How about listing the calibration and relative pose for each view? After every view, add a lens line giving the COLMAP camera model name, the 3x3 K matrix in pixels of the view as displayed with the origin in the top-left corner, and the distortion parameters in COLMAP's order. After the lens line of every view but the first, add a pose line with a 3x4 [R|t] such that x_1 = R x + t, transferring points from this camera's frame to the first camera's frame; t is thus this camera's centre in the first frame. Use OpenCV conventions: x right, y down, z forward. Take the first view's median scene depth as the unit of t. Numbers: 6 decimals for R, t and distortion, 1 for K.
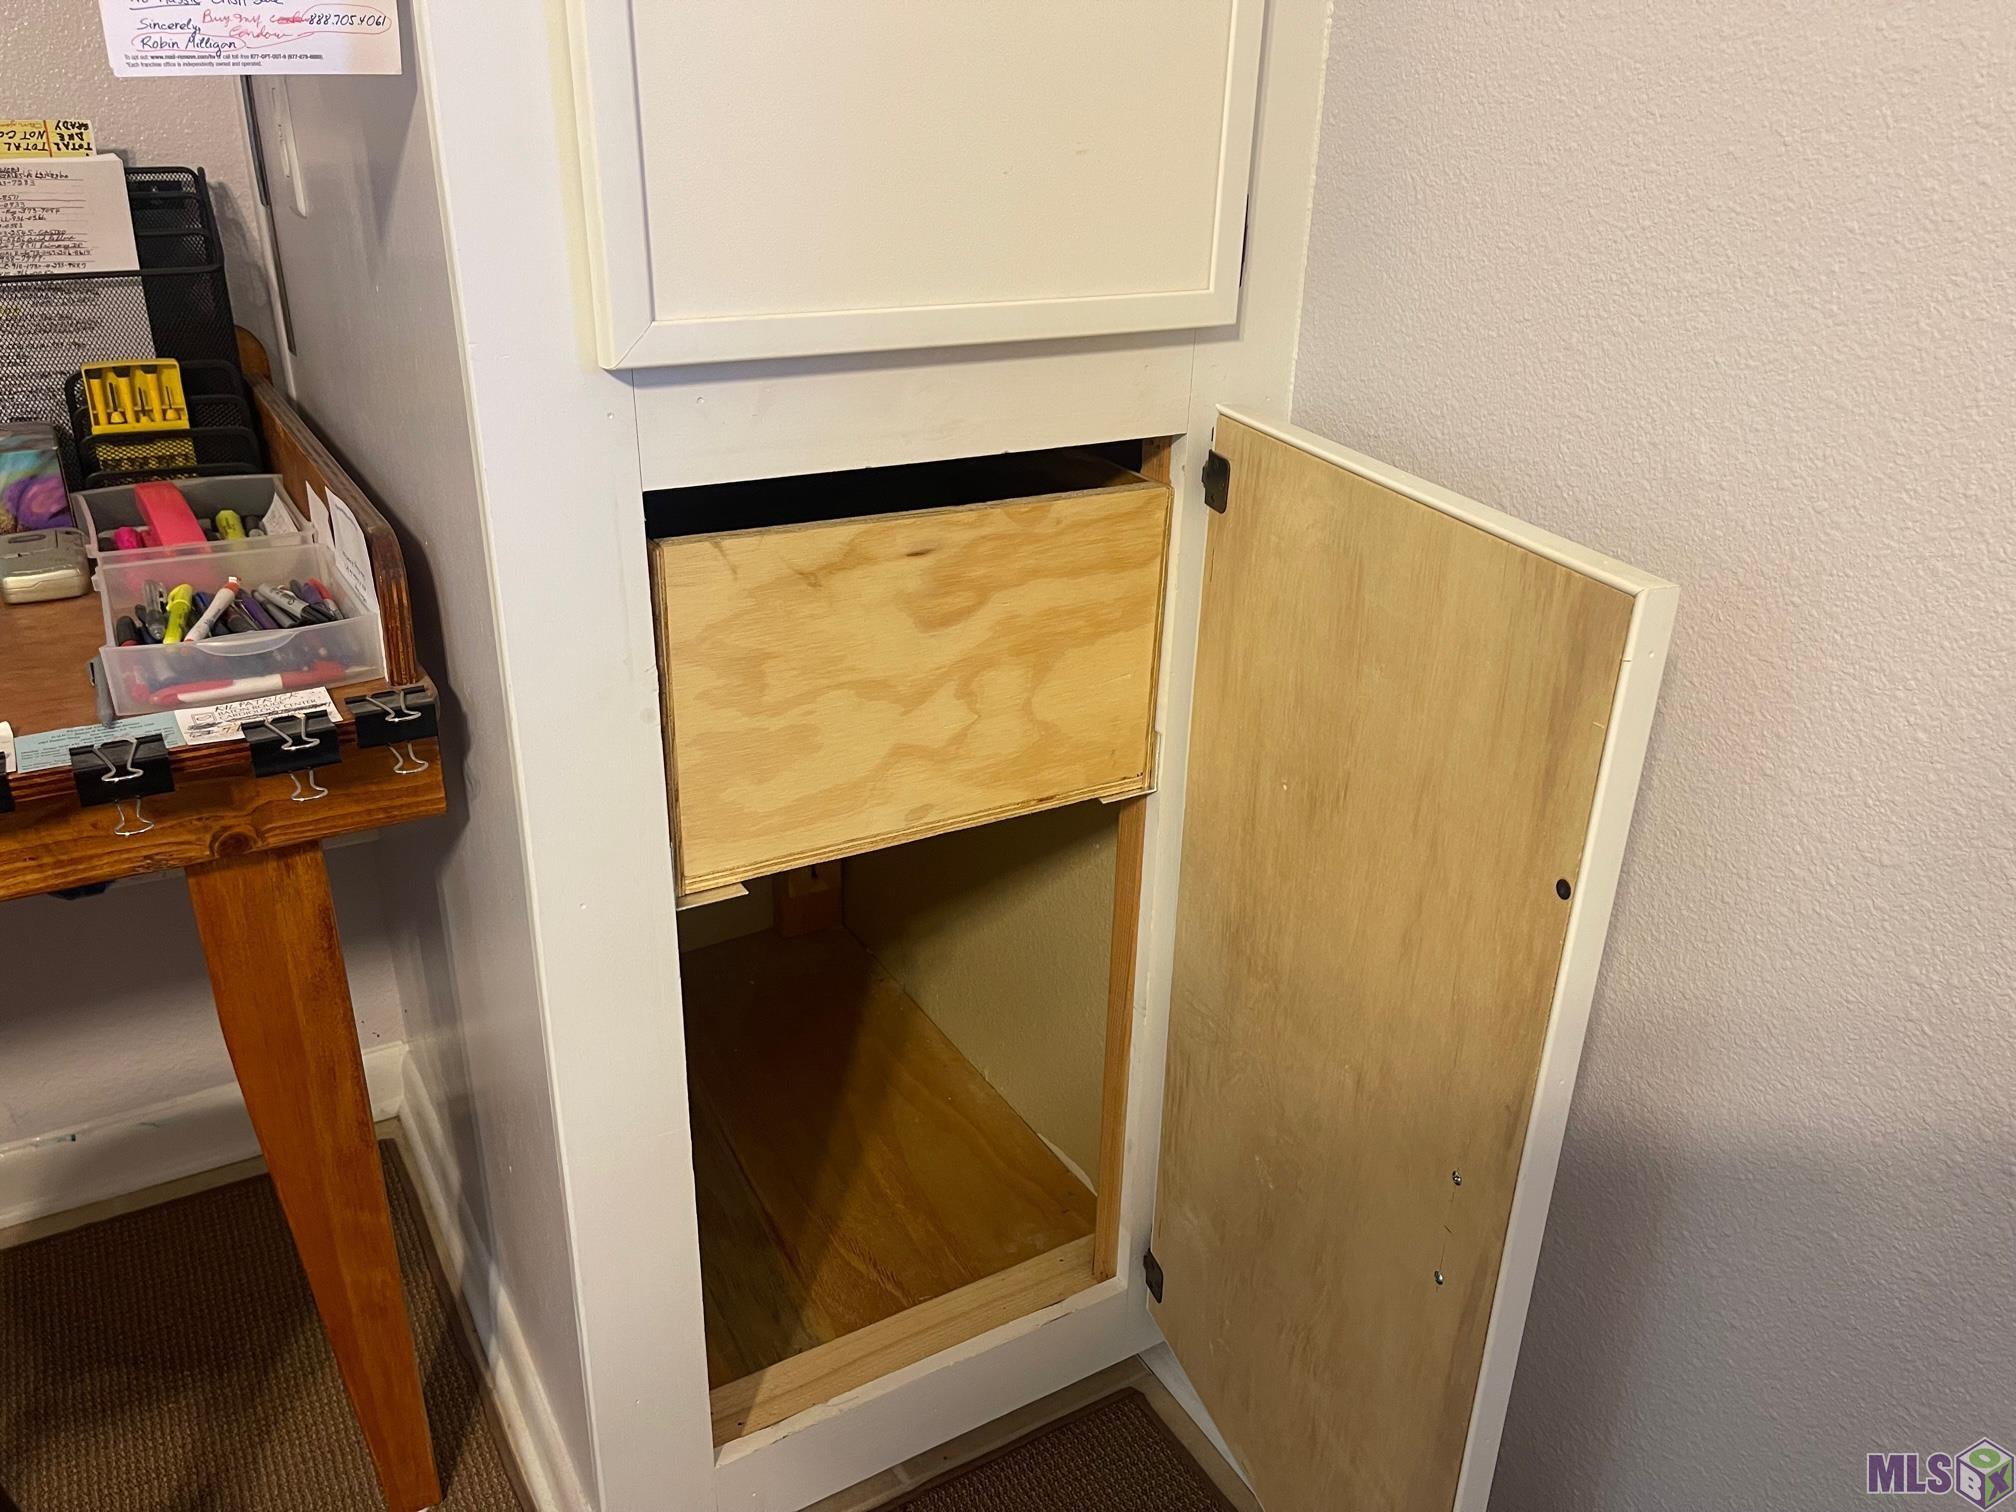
lens RADIAL K [[1512.3, 0, 1000.4], [0, 1512.3, 766.9], [0, 0, 1]] dist [0.072196, -0.104709]
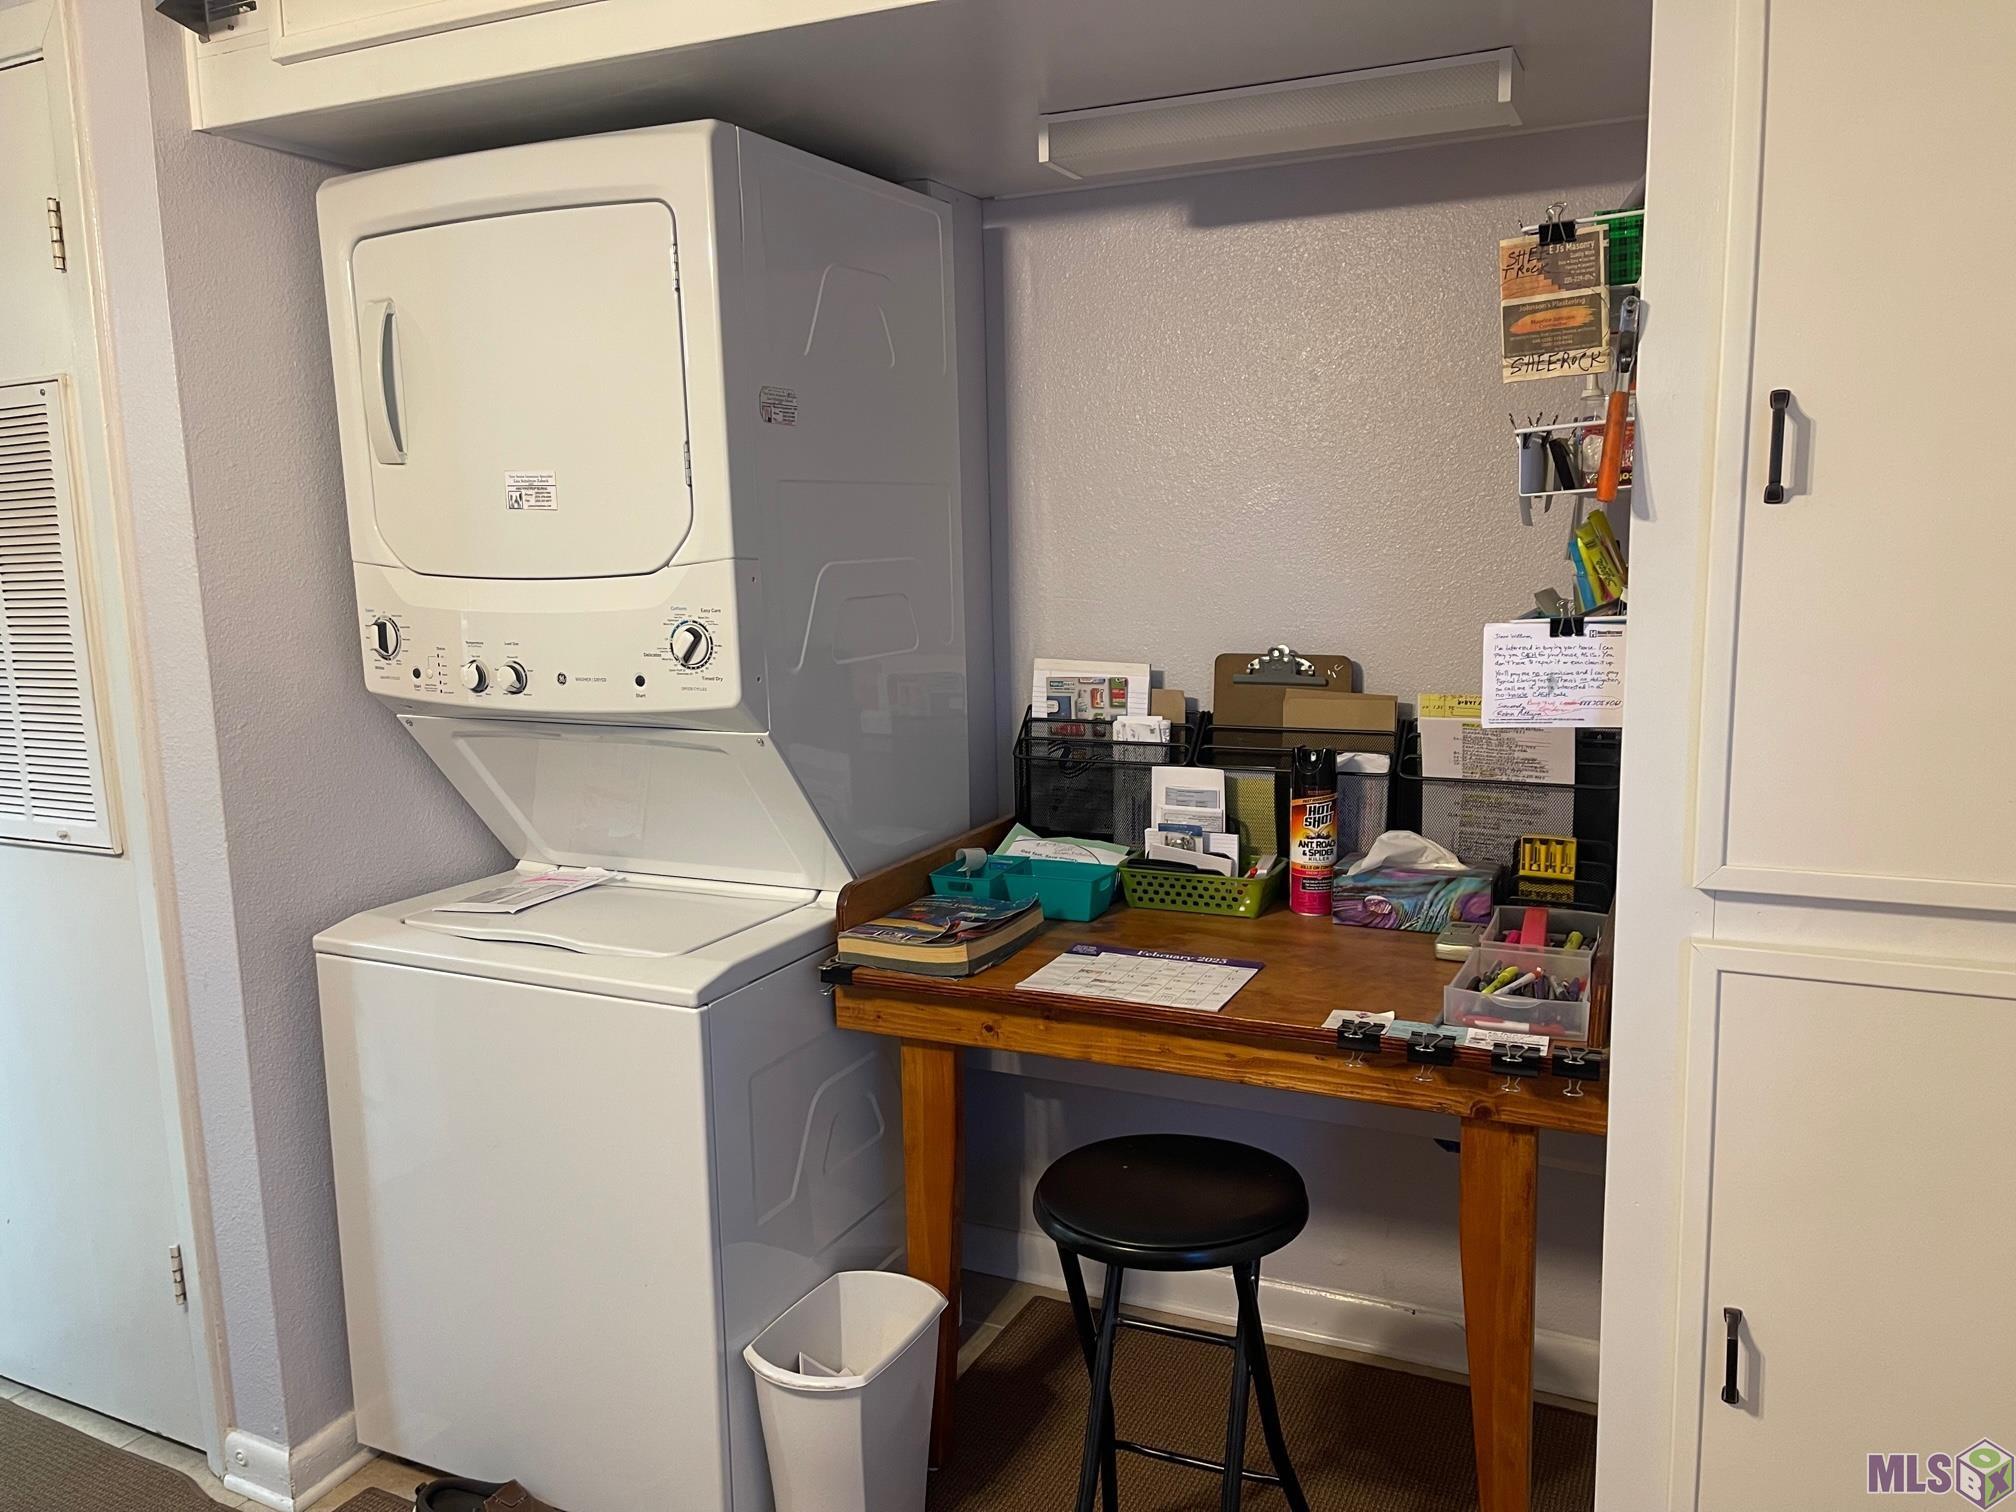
lens RADIAL K [[1512.3, 0, 1000.4], [0, 1512.3, 766.9], [0, 0, 1]] dist [0.072196, -0.104709]
pose [[0.547180, 0.089467, -0.832220, 0.490054], [-0.315835, 0.942841, -0.106300, 0.030499], [0.775140, 0.321010, 0.544160, -0.402619]]
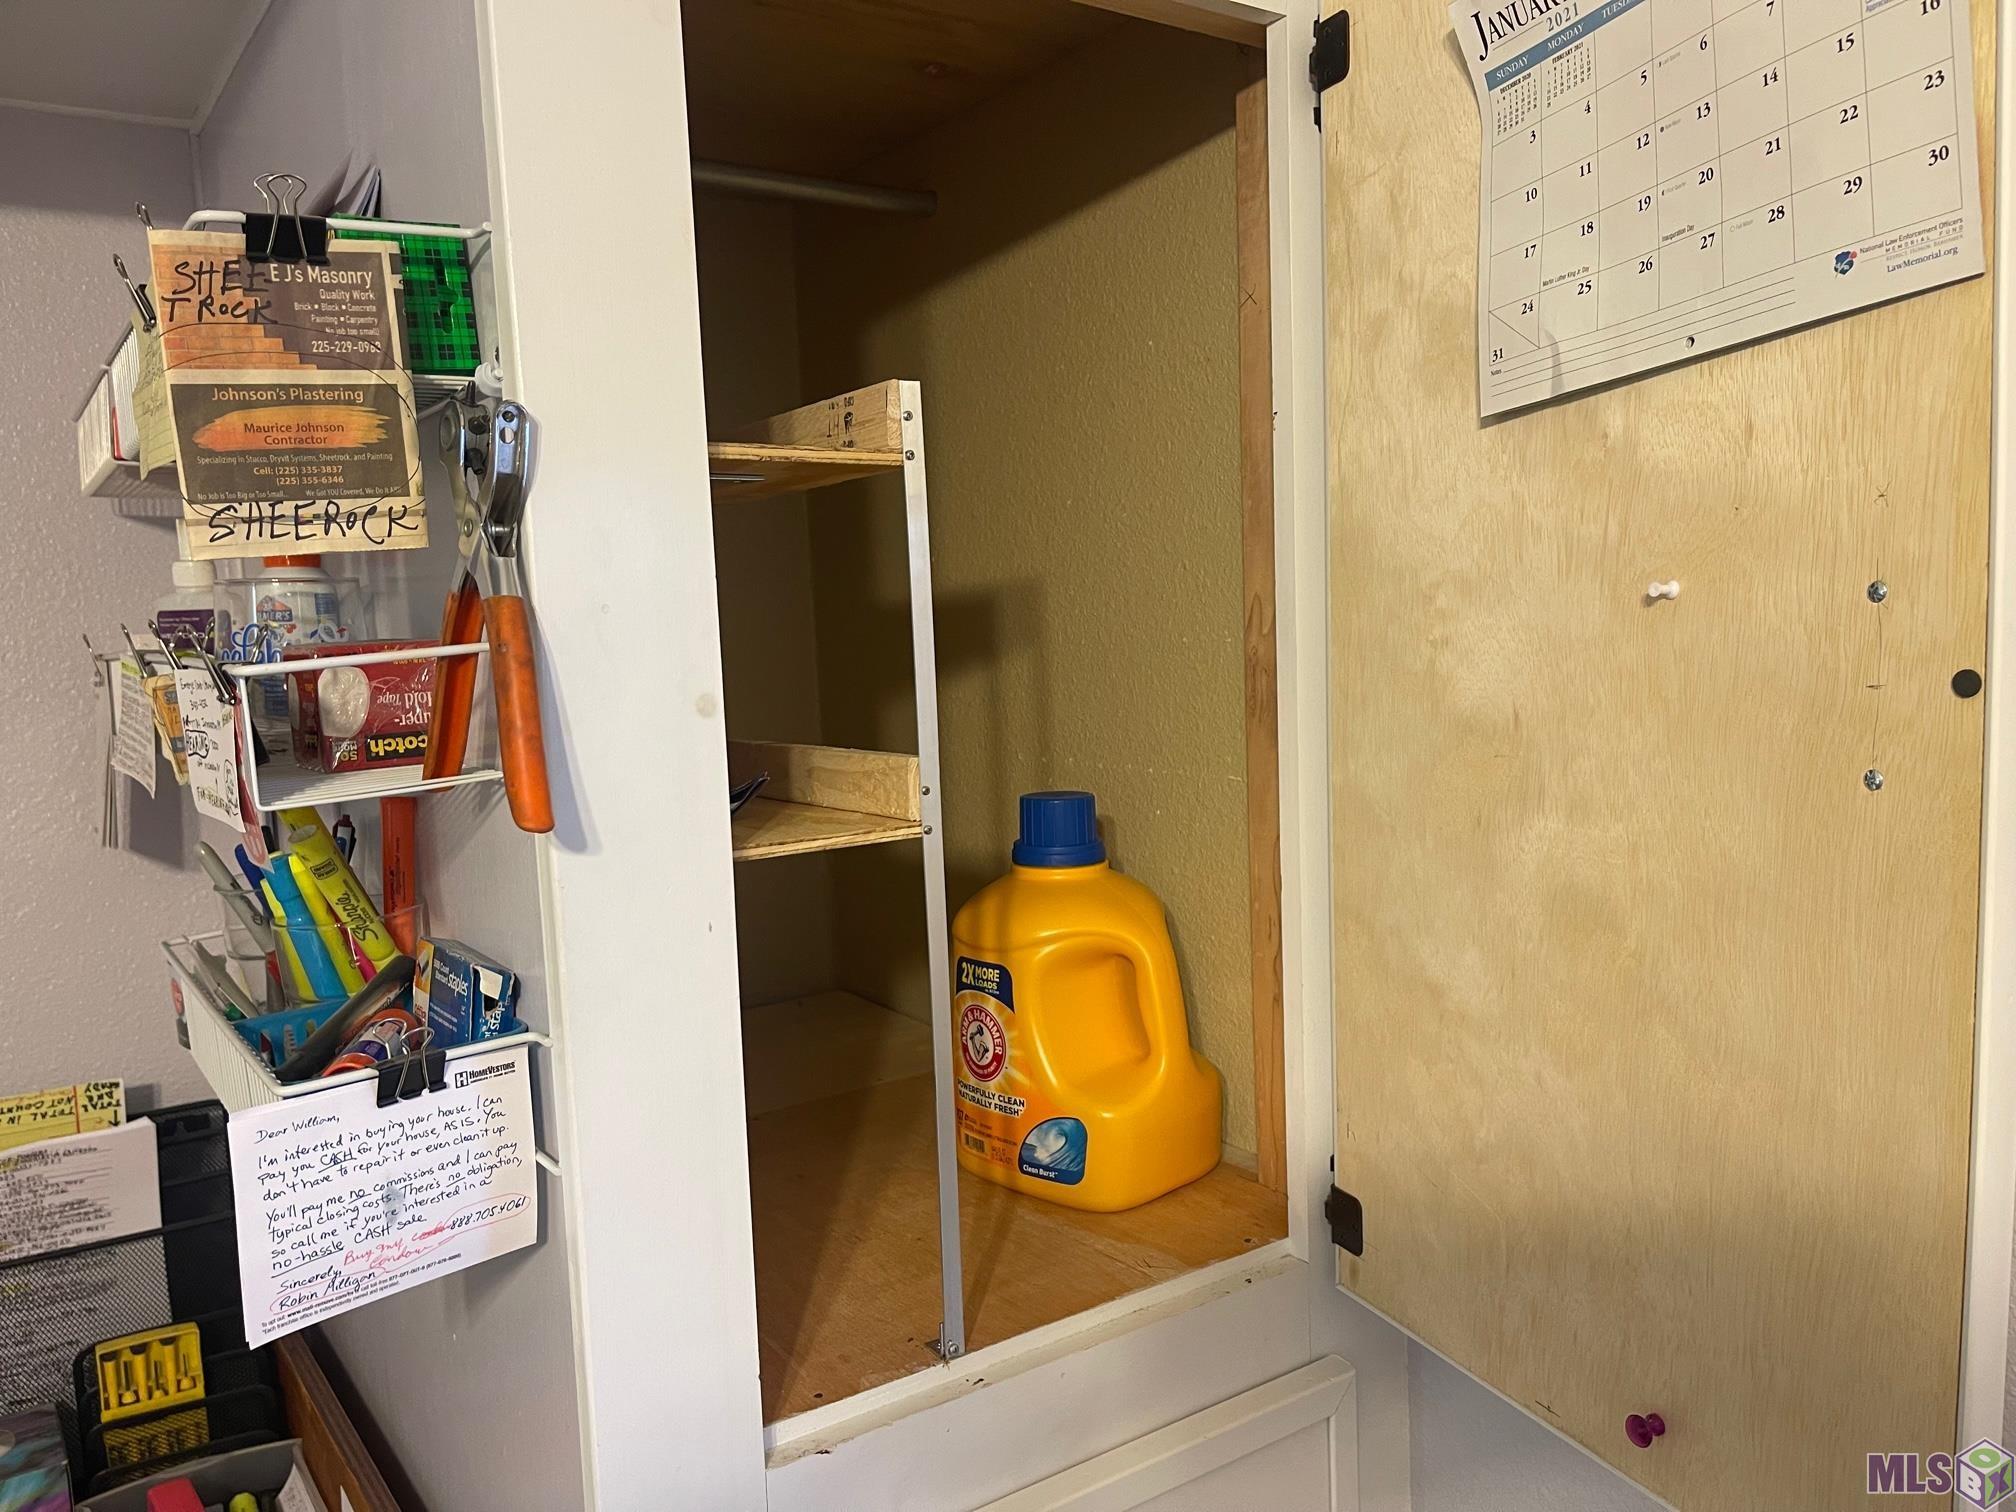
lens RADIAL K [[1481.9, 0, 1008.0], [0, 1481.9, 756.0], [0, 0, 1]] dist [0.105268, -0.155430]
pose [[0.994247, -0.075474, 0.075999, -0.089239], [0.096327, 0.940329, -0.326348, -0.251573], [-0.046834, 0.331791, 0.942190, -0.010480]]
